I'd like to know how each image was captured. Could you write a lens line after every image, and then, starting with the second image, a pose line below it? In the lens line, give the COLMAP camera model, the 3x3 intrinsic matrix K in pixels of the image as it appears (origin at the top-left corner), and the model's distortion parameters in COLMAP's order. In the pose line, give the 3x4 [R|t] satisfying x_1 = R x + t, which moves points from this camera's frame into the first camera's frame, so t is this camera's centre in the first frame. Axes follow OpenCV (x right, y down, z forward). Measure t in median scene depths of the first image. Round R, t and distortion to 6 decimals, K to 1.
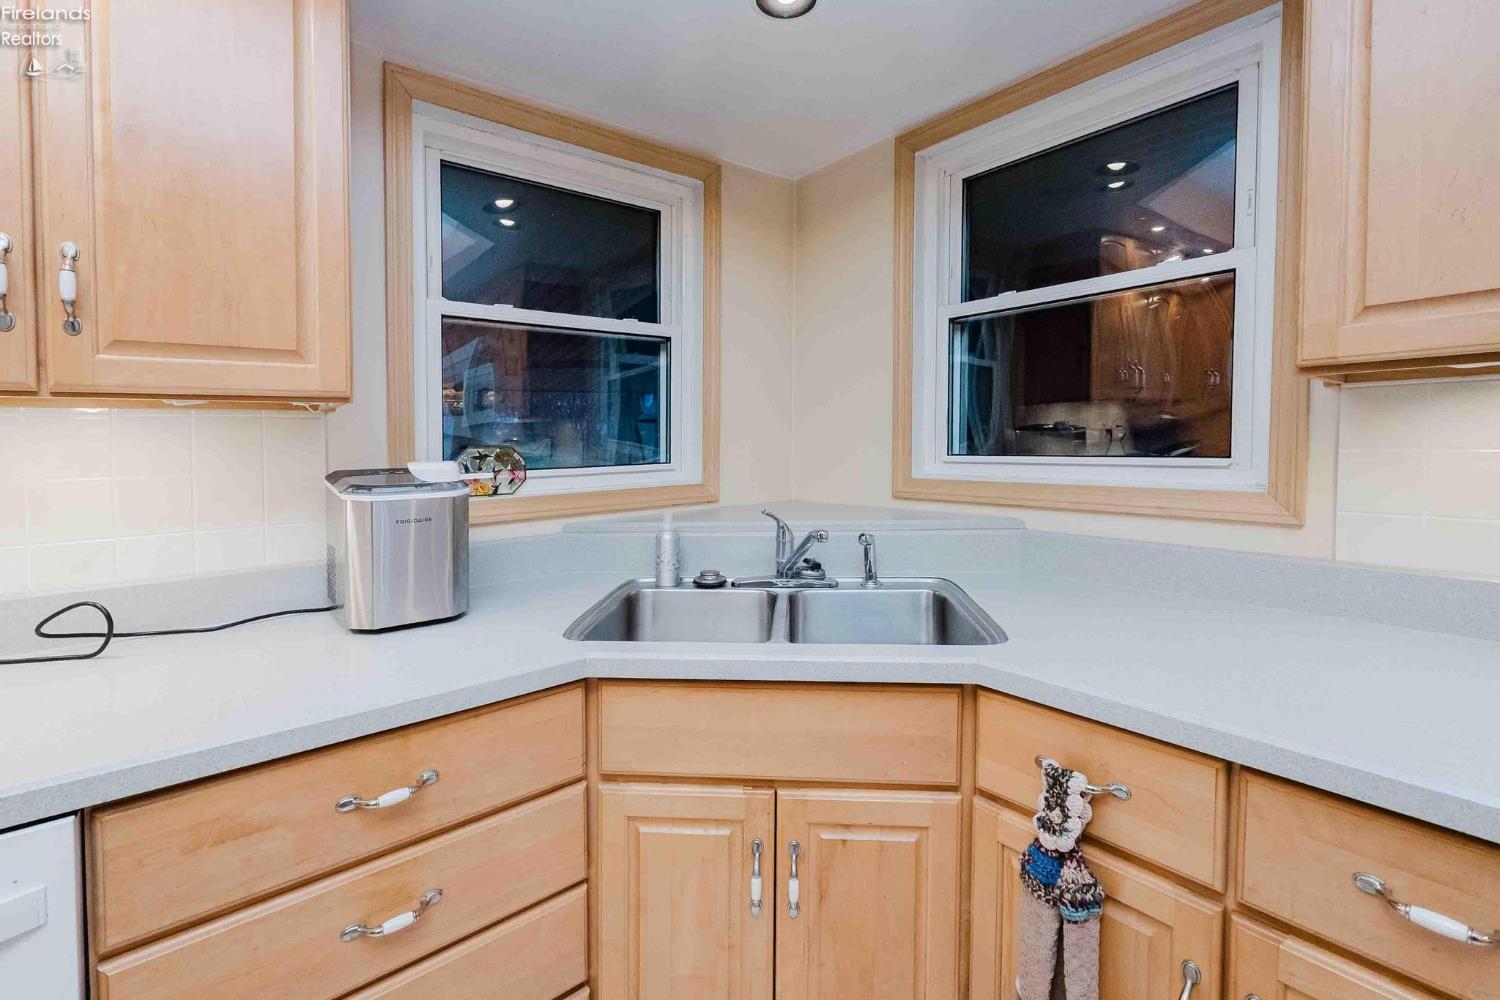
lens RADIAL K [[642.1, 0, 769.3], [0, 642.1, 473.5], [0, 0, 1]] dist [-0.009512, 0.000583]
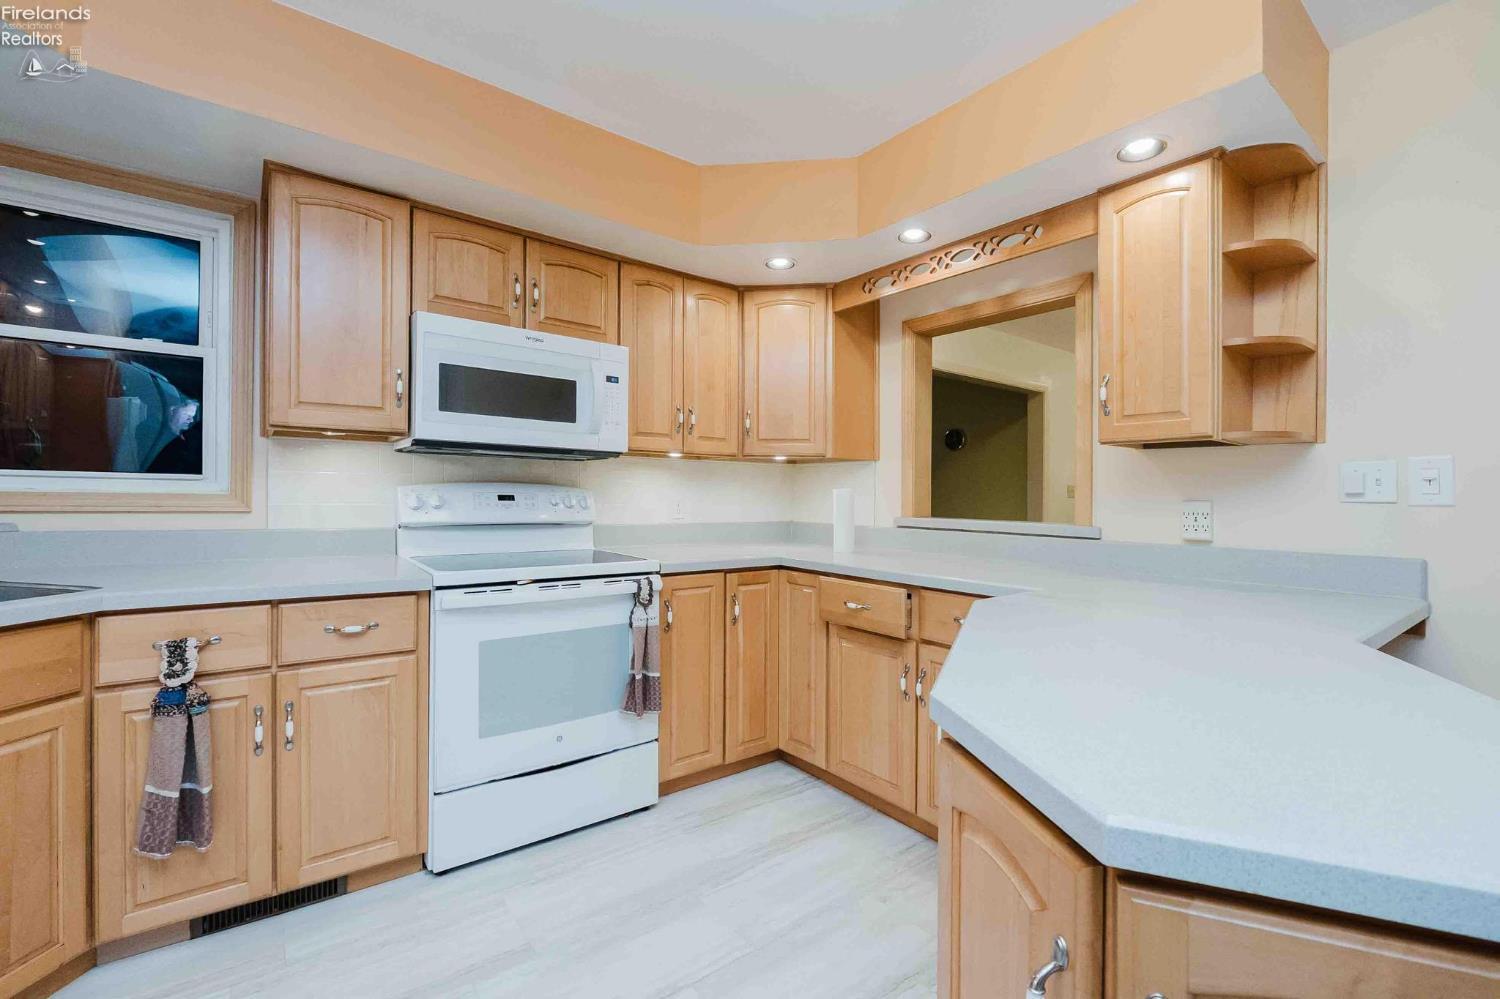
lens RADIAL K [[642.1, 0, 727.8], [0, 642.1, 500.6], [0, 0, 1]] dist [-0.009512, 0.000583]
pose [[0.049331, 0.013983, 0.998685, -1.047524], [0.038330, 0.999139, -0.015882, 0.151812], [-0.998047, 0.039063, 0.048753, -0.505076]]
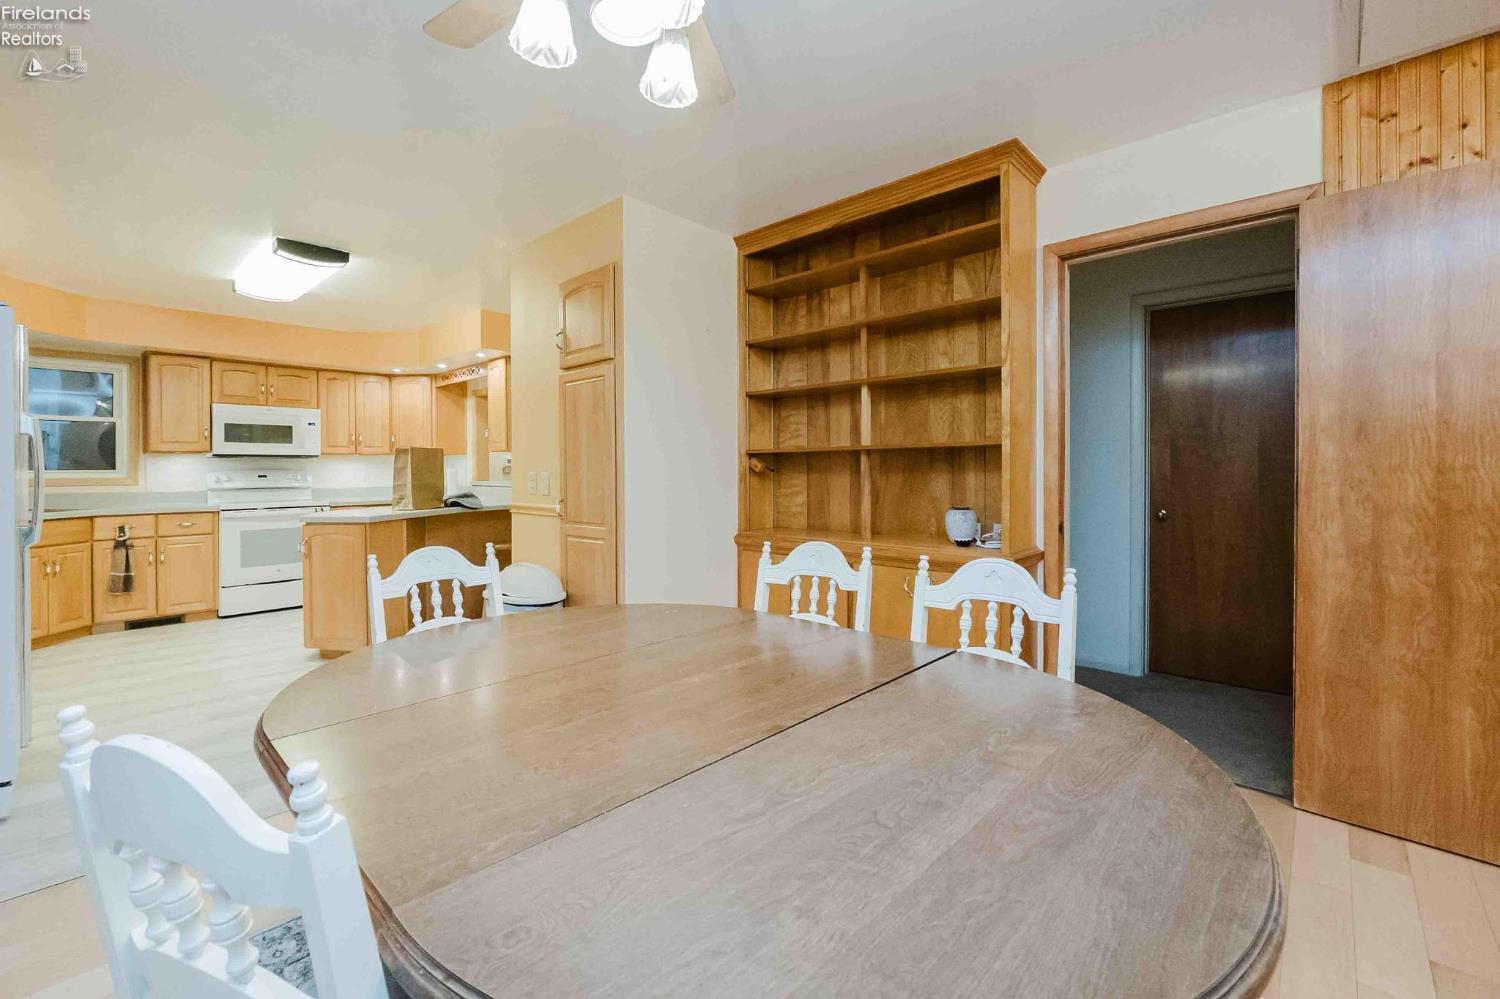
lens RADIAL K [[642.1, 0, 731.6], [0, 642.1, 462.4], [0, 0, 1]] dist [-0.009512, 0.000583]
pose [[-0.136318, 0.028541, 0.990254, -4.769952], [0.061006, 0.997930, -0.020364, 0.314891], [-0.988785, 0.057636, -0.137777, -2.867455]]
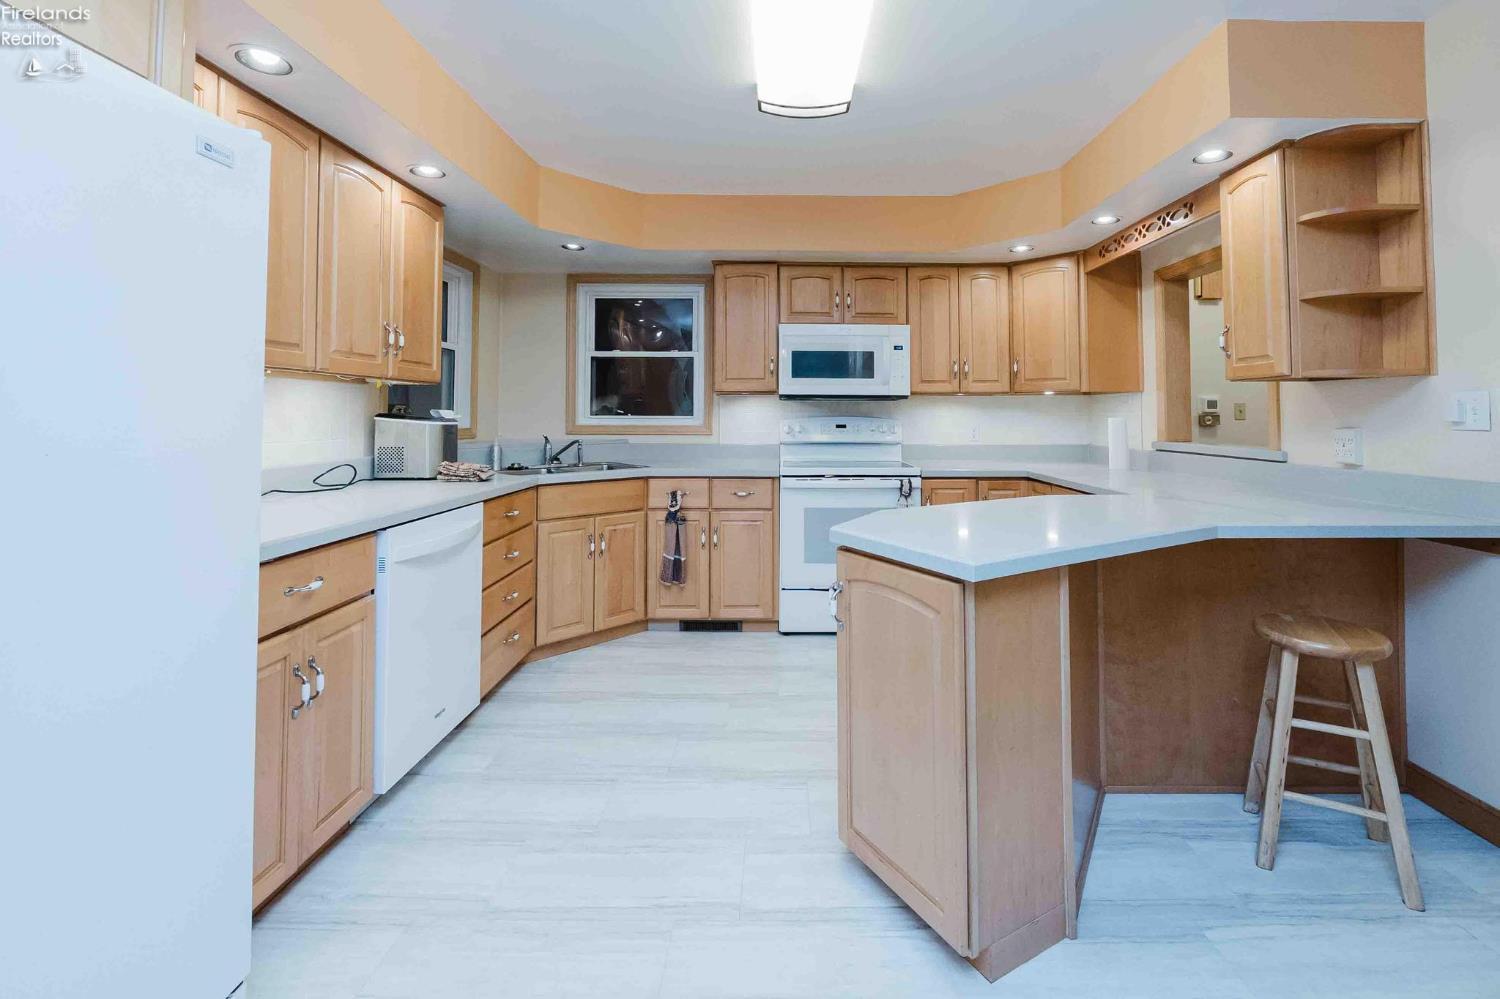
lens RADIAL K [[642.1, 0, 779.5], [0, 642.1, 398.2], [0, 0, 1]] dist [-0.009512, 0.000583]
pose [[0.630192, 0.042762, 0.775261, -1.938900], [0.027086, 0.996664, -0.076992, 0.191075], [-0.775967, 0.069518, 0.626931, -1.754934]]
